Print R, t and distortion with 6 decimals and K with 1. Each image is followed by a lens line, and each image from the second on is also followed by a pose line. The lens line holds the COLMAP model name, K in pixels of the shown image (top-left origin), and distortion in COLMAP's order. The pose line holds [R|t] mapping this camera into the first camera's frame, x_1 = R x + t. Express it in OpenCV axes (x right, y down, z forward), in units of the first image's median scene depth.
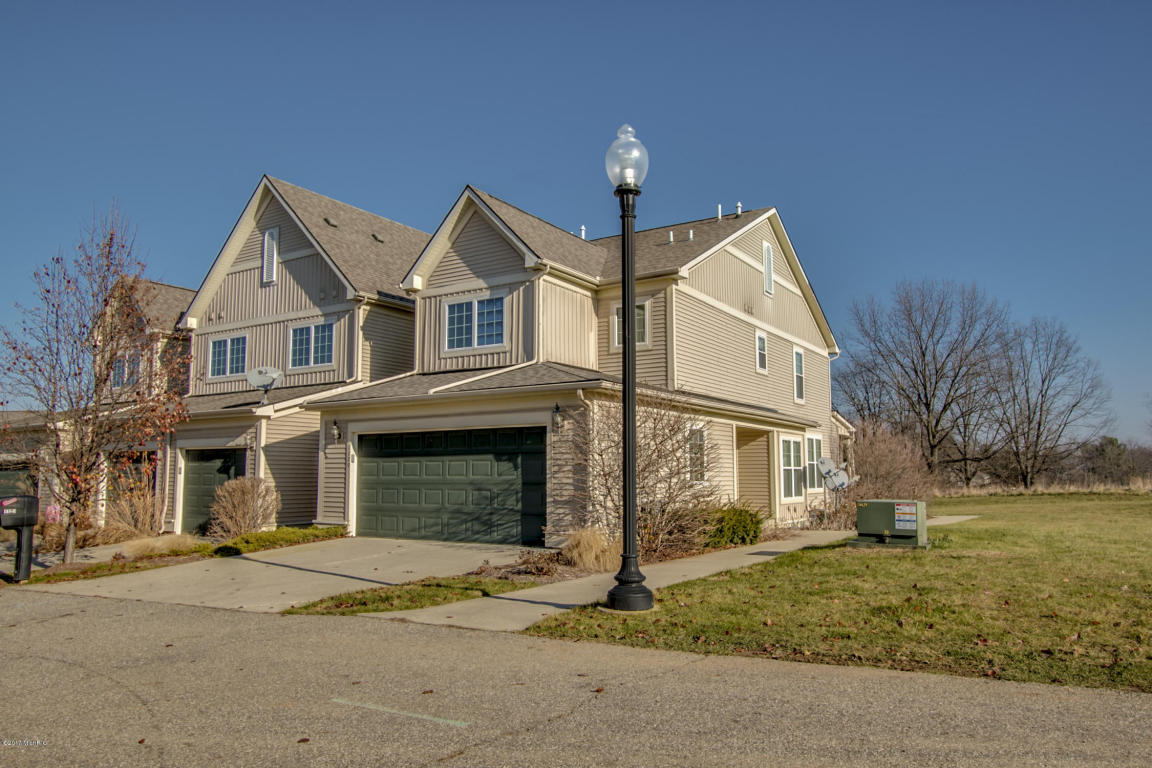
lens RADIAL K [[832.7, 0, 576.3], [0, 832.7, 382.4], [0, 0, 1]] dist [-0.058903, 0.013108]
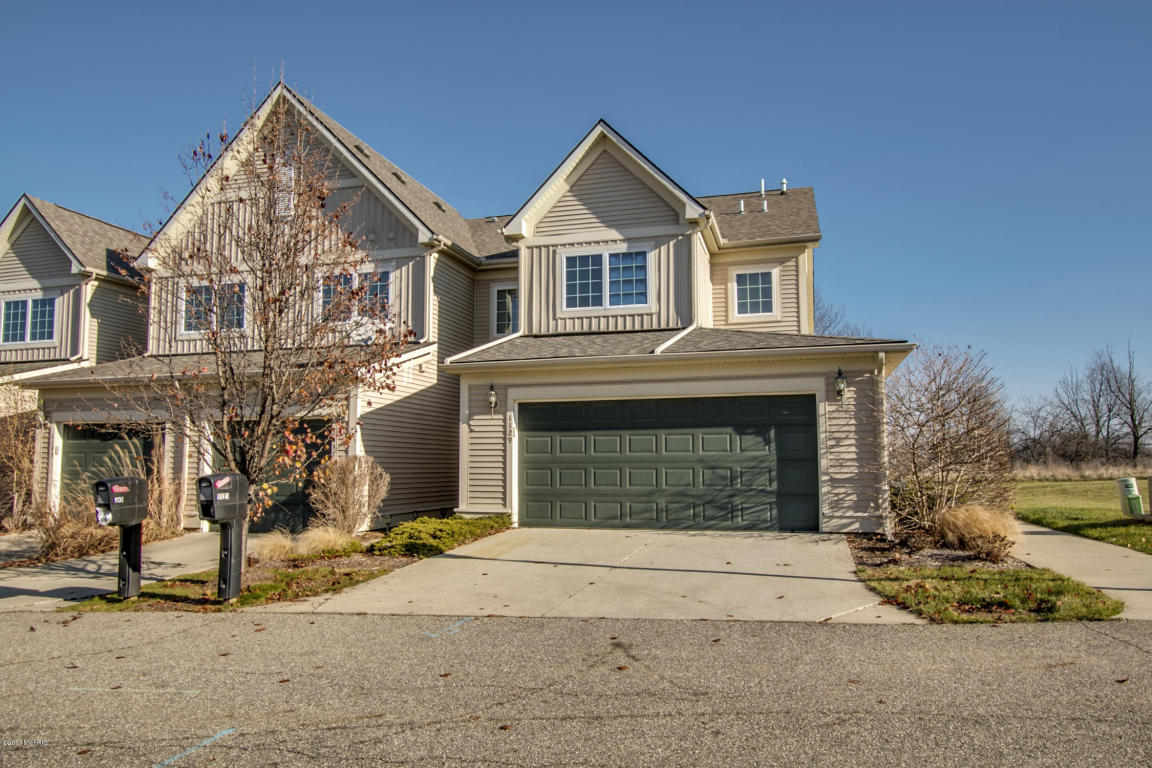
lens RADIAL K [[832.7, 0, 574.6], [0, 832.7, 381.2], [0, 0, 1]] dist [-0.058903, 0.013108]
pose [[0.959863, 0.031684, 0.278672, -0.422113], [-0.033472, 0.999438, 0.001658, 0.036976], [-0.278463, -0.010919, 0.960385, 0.189631]]
